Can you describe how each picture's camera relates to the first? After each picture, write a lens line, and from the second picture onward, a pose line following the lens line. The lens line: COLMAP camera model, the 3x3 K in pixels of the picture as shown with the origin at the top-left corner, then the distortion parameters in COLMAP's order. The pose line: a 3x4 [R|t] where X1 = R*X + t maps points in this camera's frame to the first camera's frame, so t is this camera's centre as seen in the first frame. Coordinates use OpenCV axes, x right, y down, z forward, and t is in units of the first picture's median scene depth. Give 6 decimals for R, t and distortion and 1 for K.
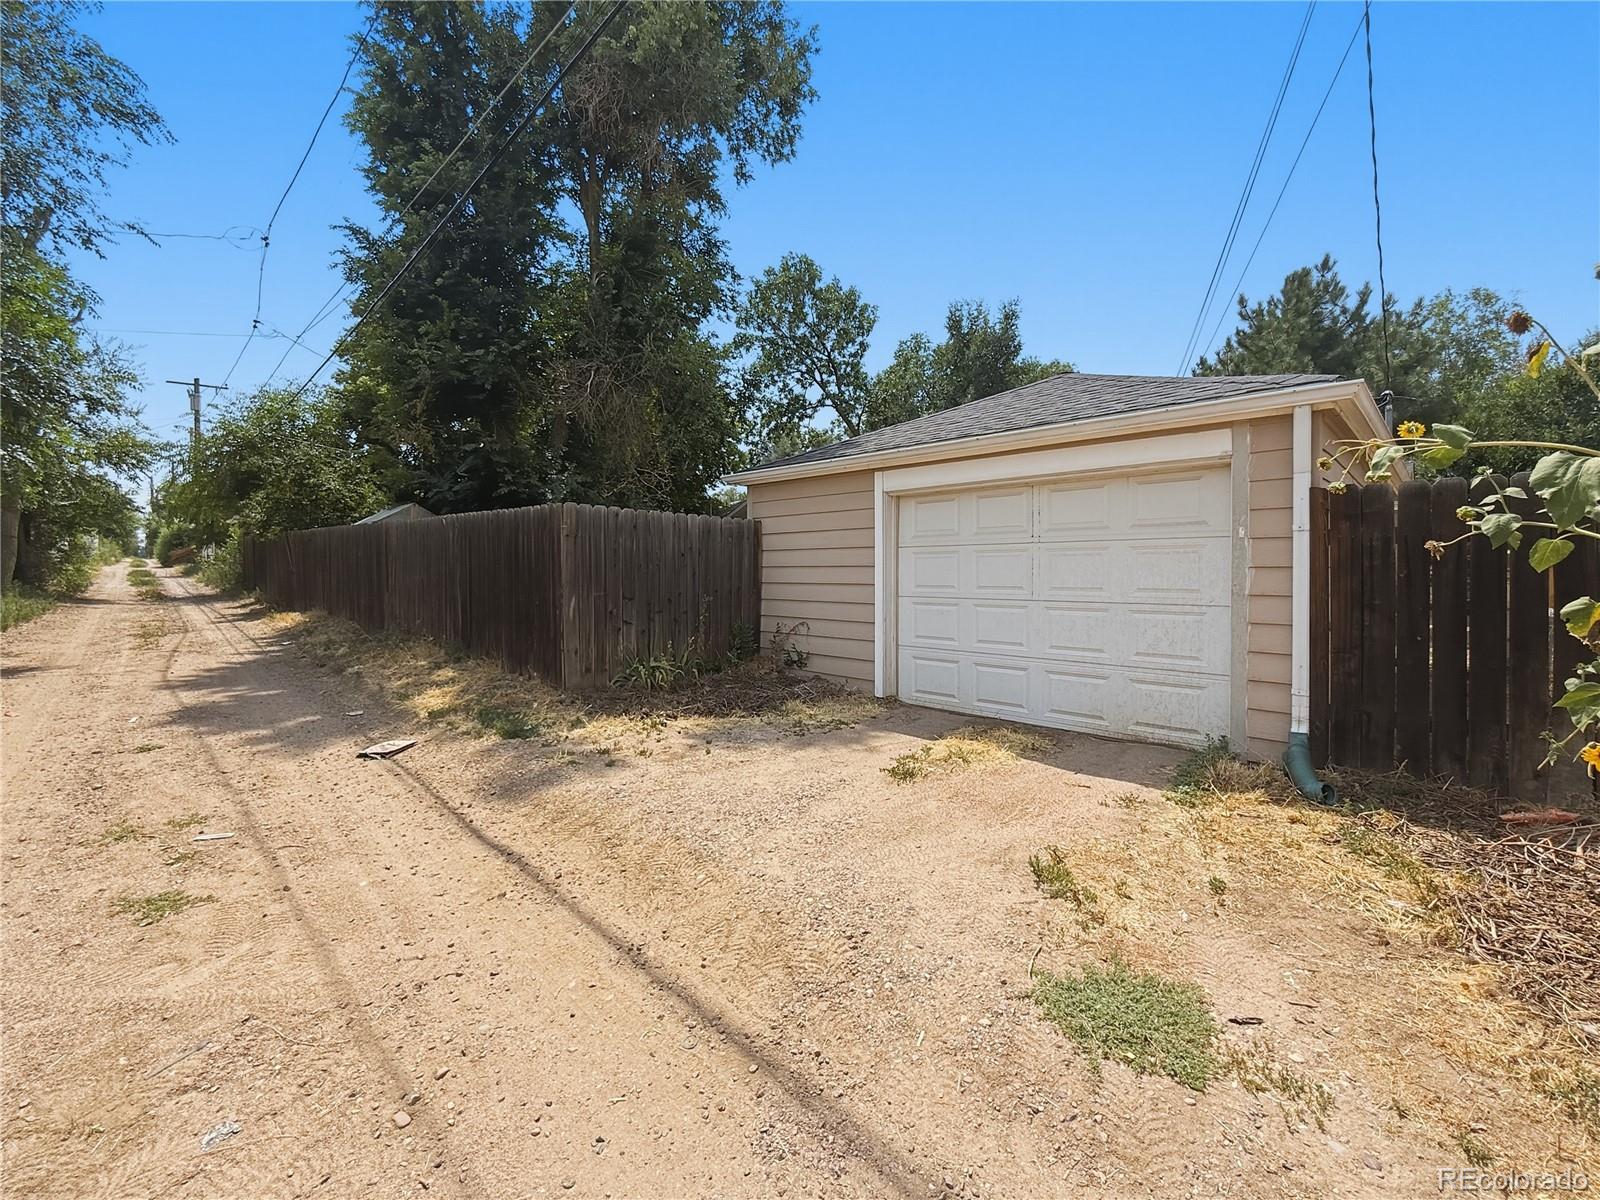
lens RADIAL K [[643.7, 0, 805.4], [0, 643.7, 607.4], [0, 0, 1]] dist [0.000305, 0.000022]
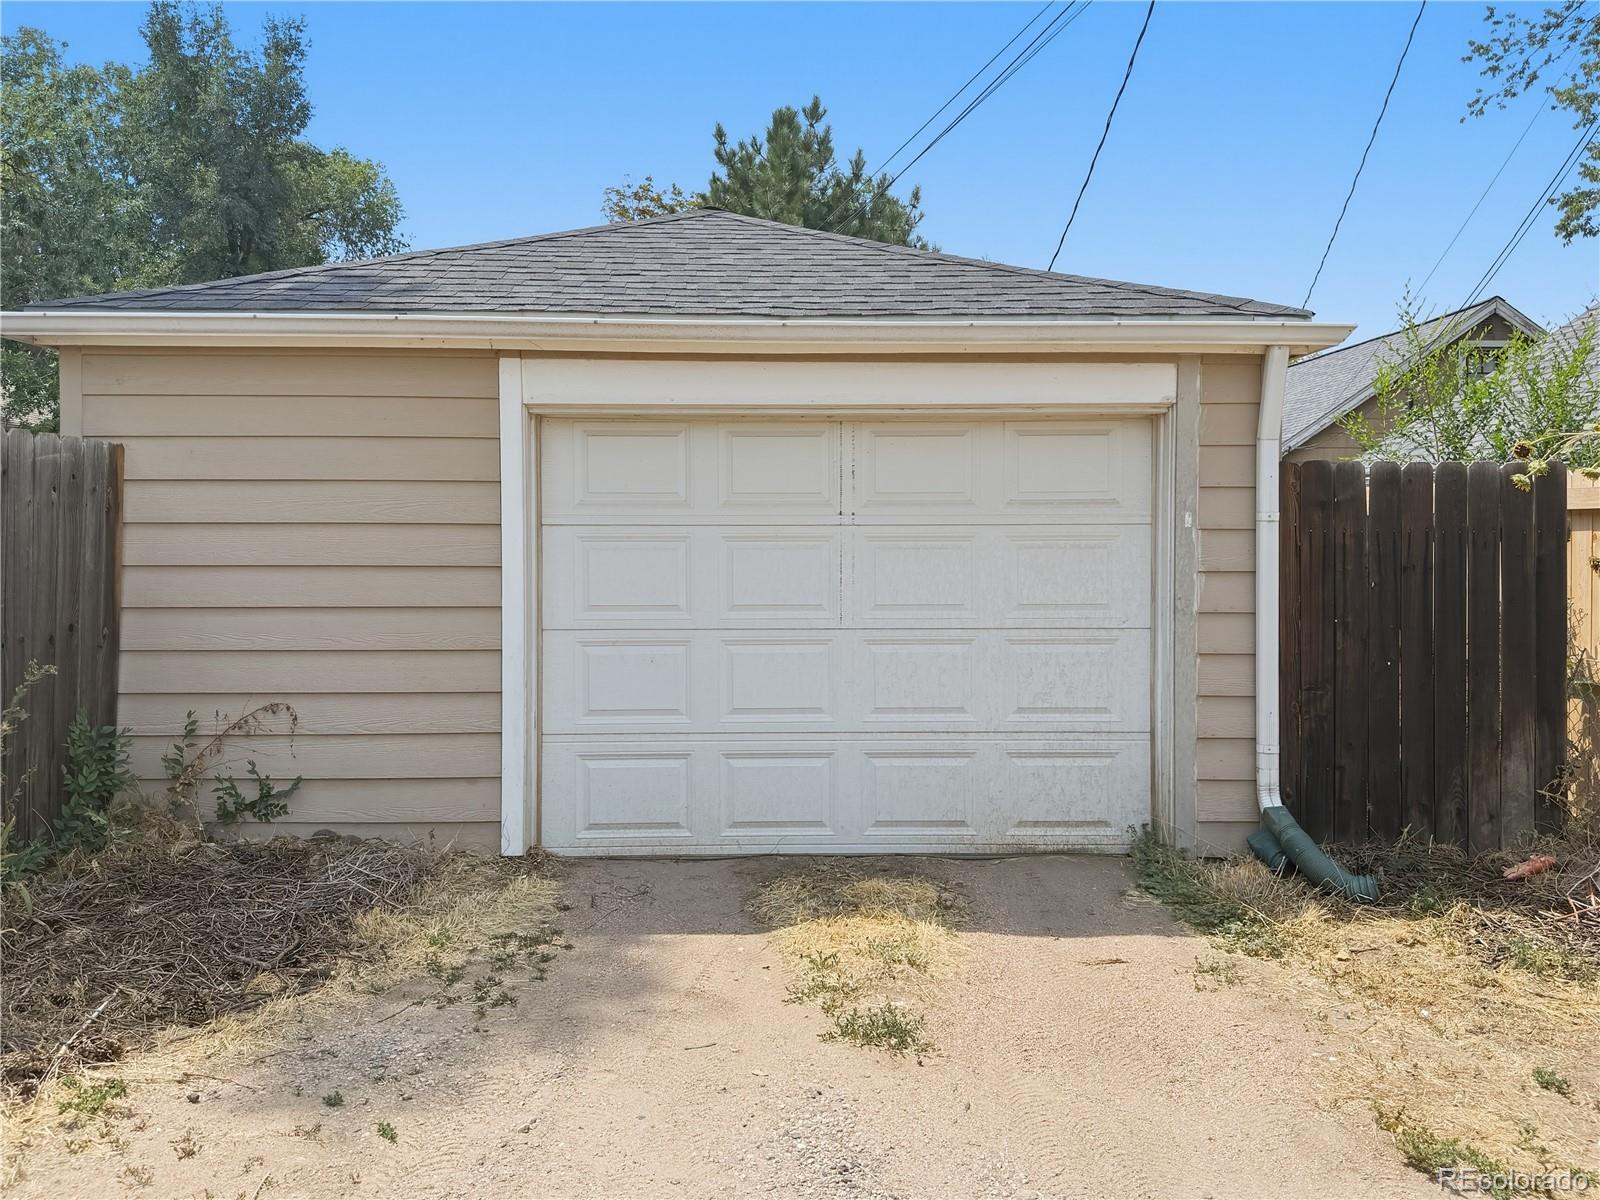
lens RADIAL K [[1137.4, 0, 800.0], [0, 1137.4, 583.2], [0, 0, 1]] dist [0.133280, -0.241094]
pose [[0.716837, -0.033319, 0.696445, -0.377415], [0.039853, 0.999183, 0.006783, -0.062547], [-0.696101, 0.022893, 0.717579, 0.348708]]
